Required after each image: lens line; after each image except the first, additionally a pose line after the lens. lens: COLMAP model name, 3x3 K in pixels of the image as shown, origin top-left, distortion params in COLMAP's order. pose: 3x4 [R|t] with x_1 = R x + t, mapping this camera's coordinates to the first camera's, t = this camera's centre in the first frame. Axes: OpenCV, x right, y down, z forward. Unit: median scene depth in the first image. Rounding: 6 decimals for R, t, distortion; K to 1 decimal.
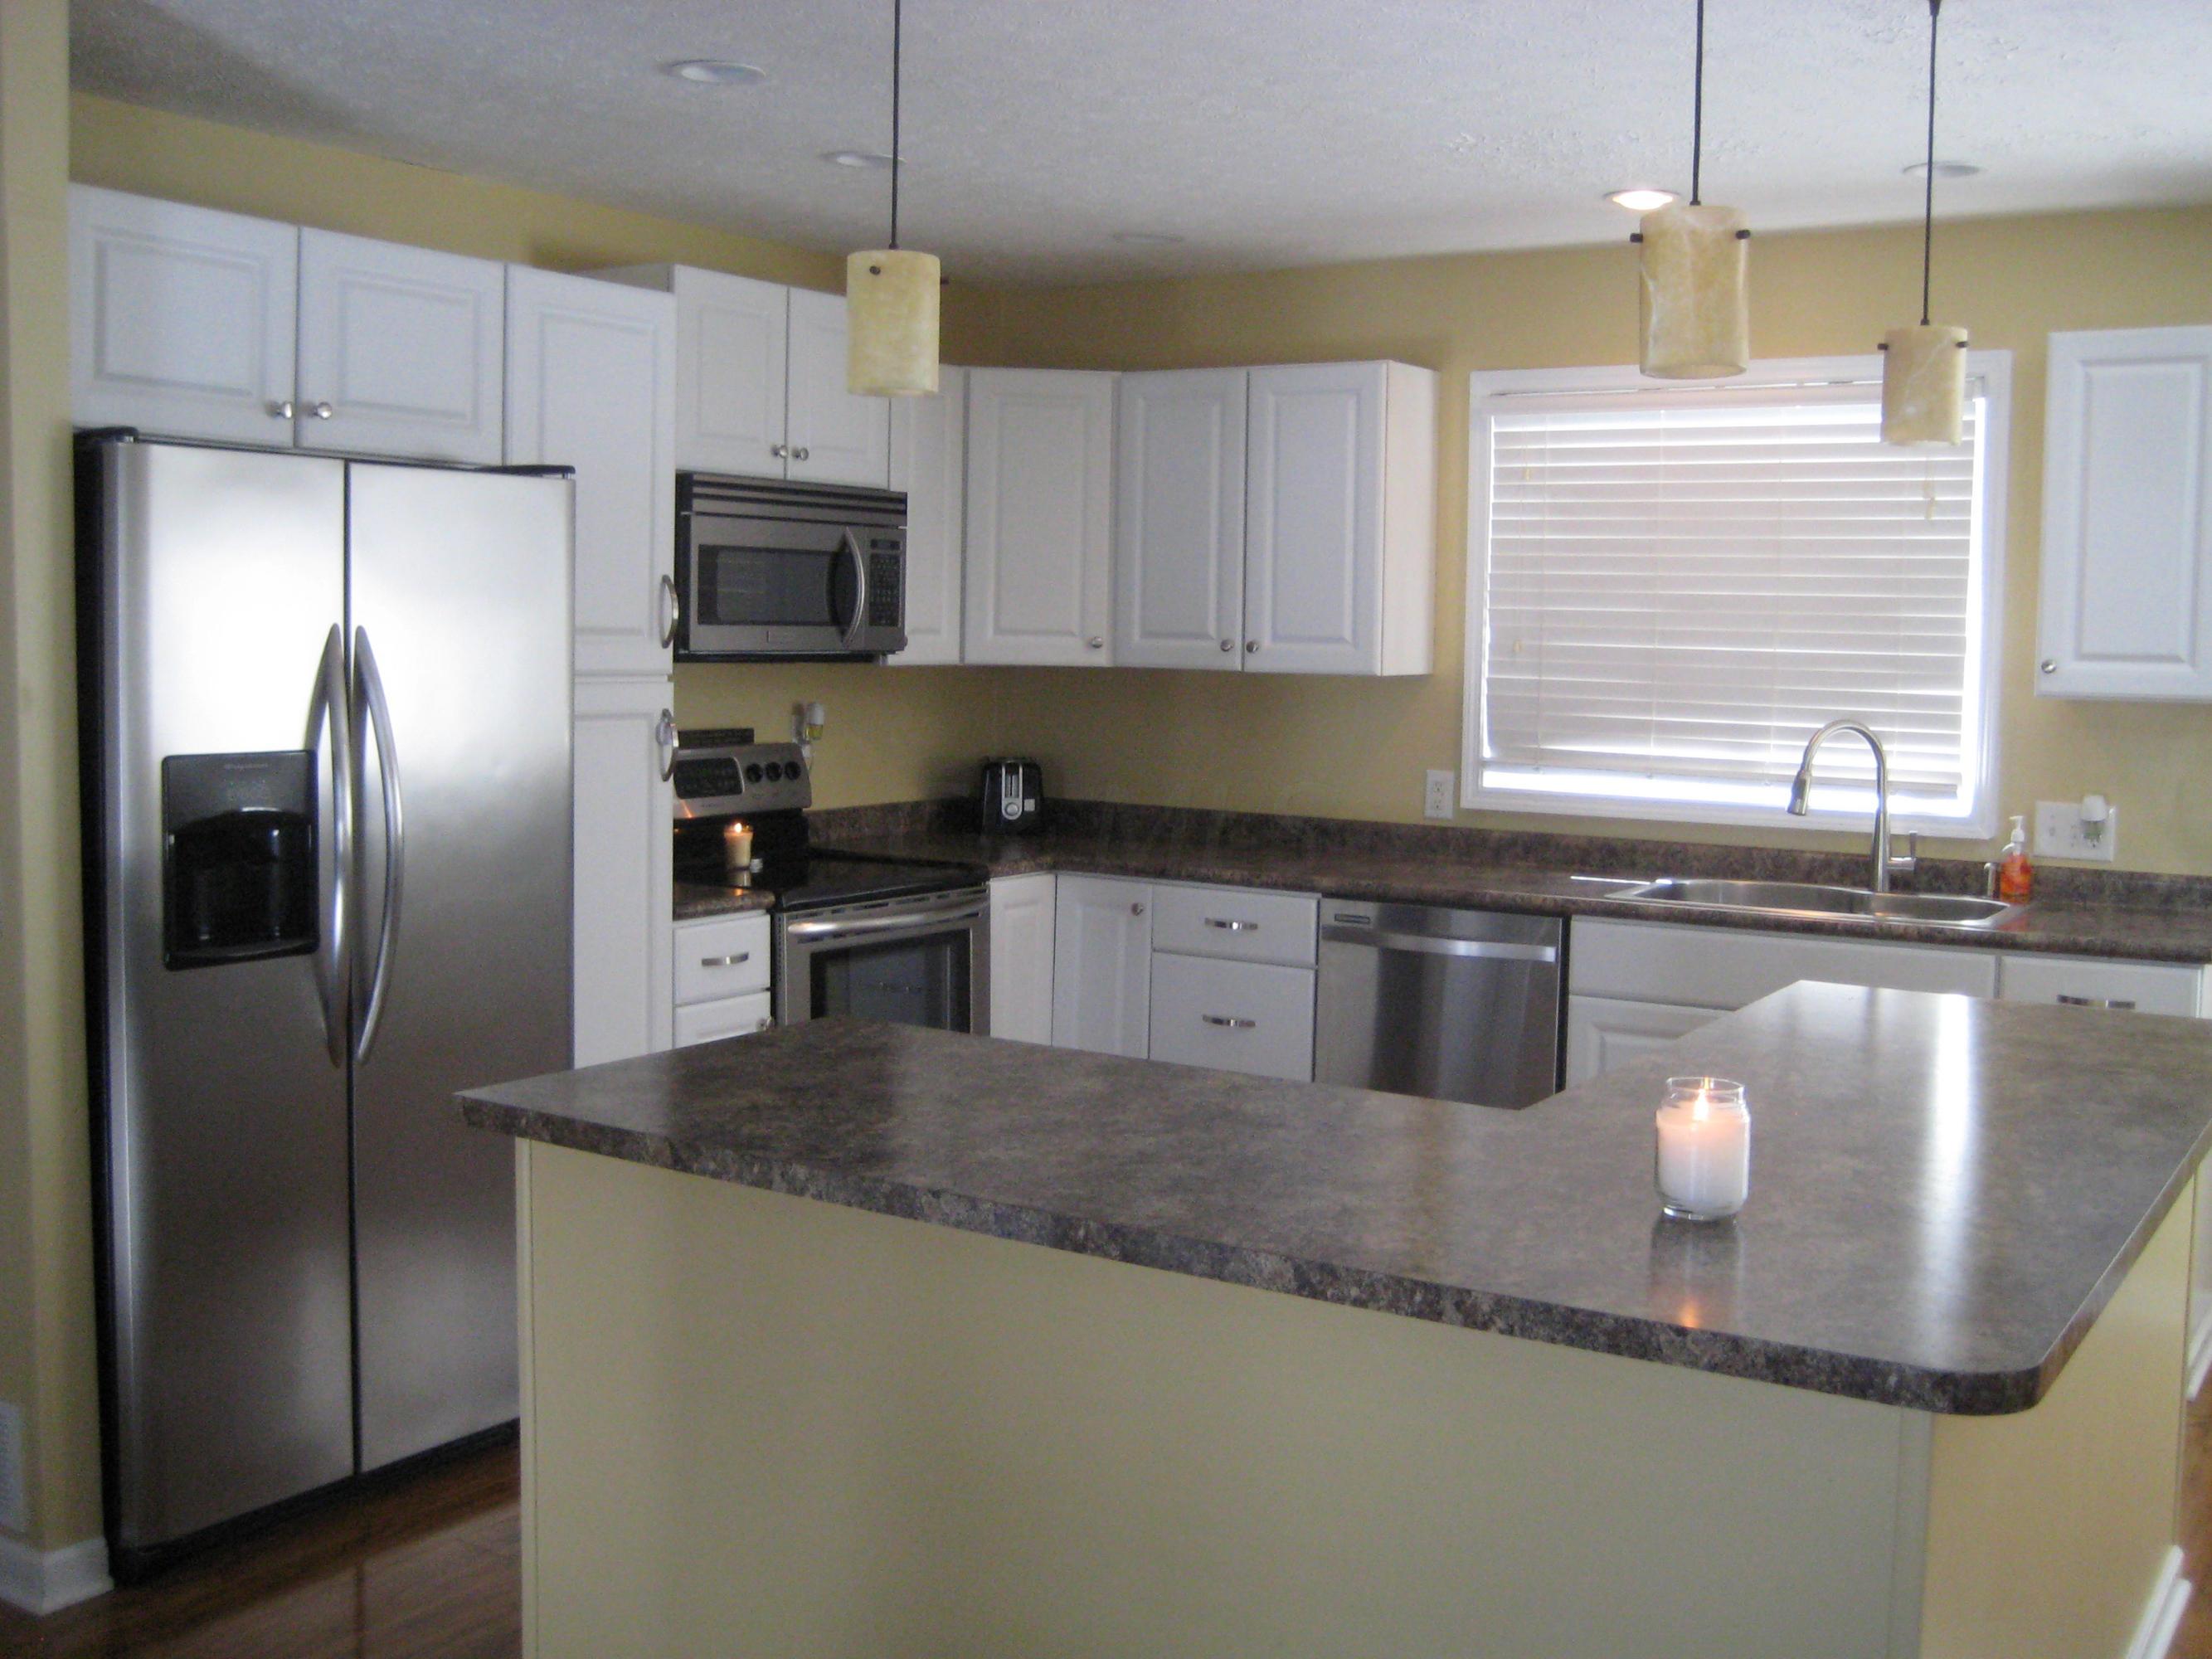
lens RADIAL K [[2259.6, 0, 1096.0], [0, 2259.6, 776.3], [0, 0, 1]] dist [-0.090107, -0.003815]
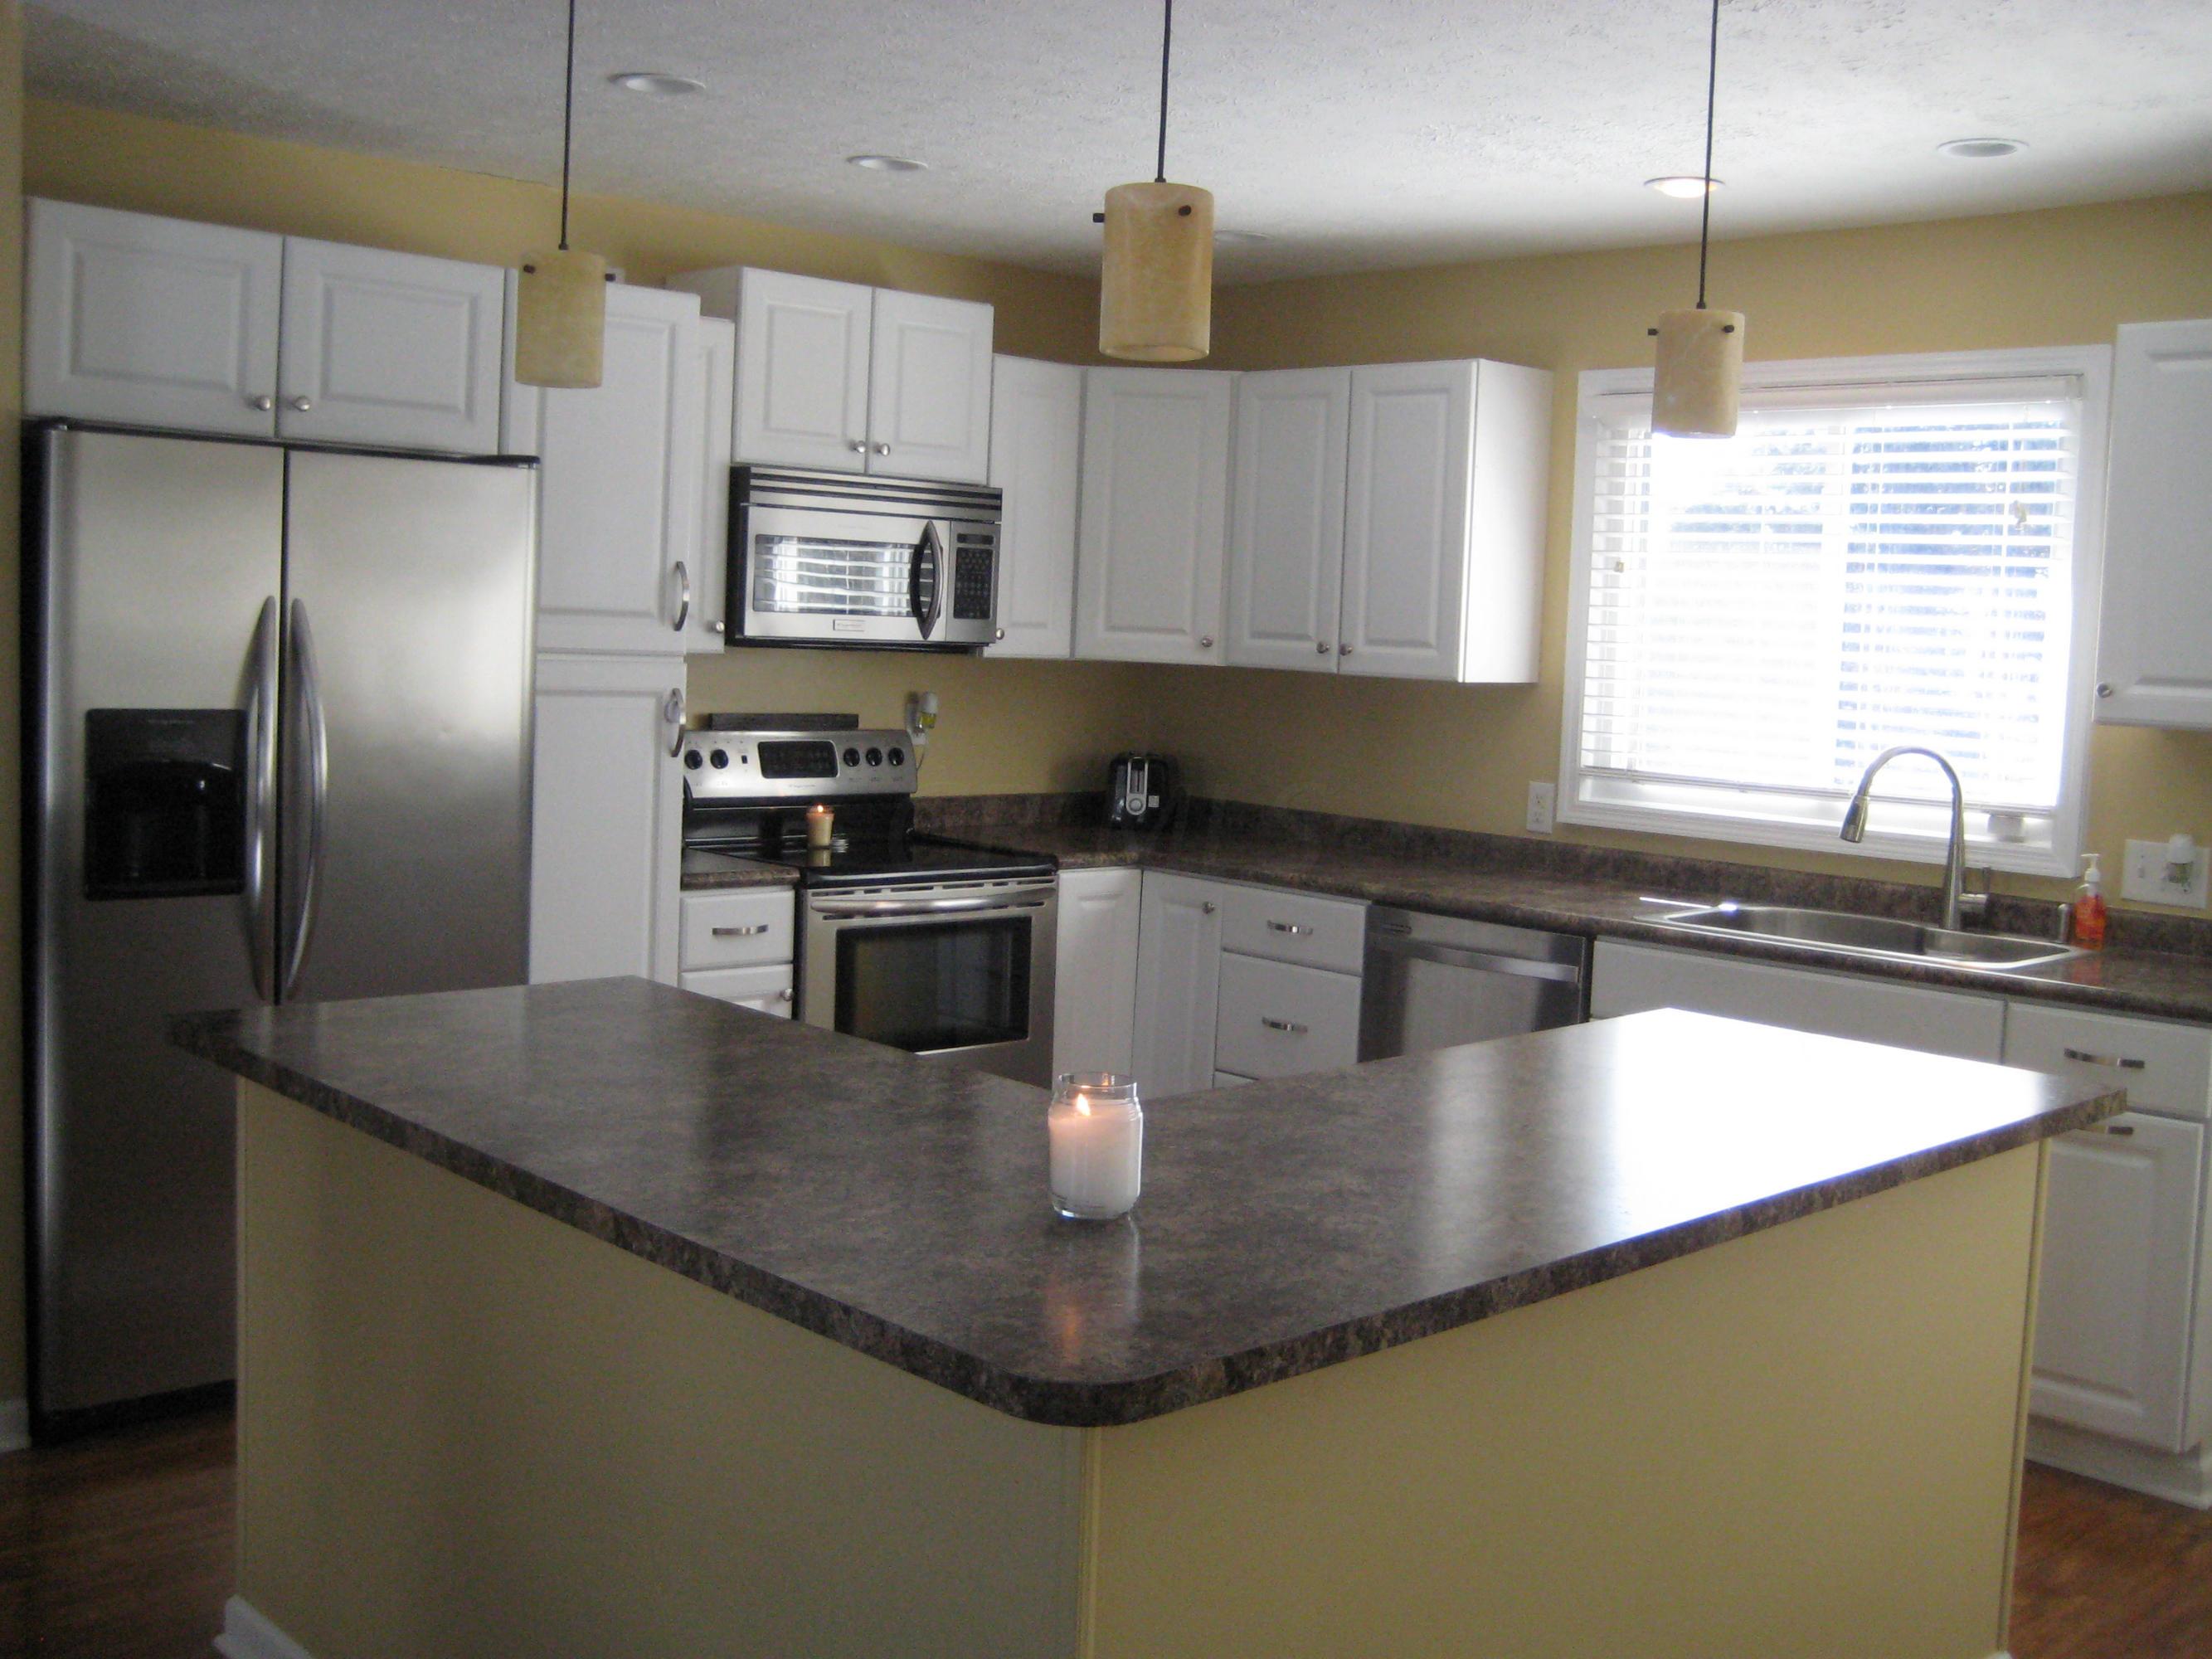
lens RADIAL K [[2259.6, 0, 1096.0], [0, 2259.6, 776.3], [0, 0, 1]] dist [-0.090107, -0.003815]
pose [[0.971883, 0.040129, -0.232020, 0.217007], [-0.041016, 0.999158, 0.001000, 0.001844], [0.231865, 0.008544, 0.972710, 0.017957]]
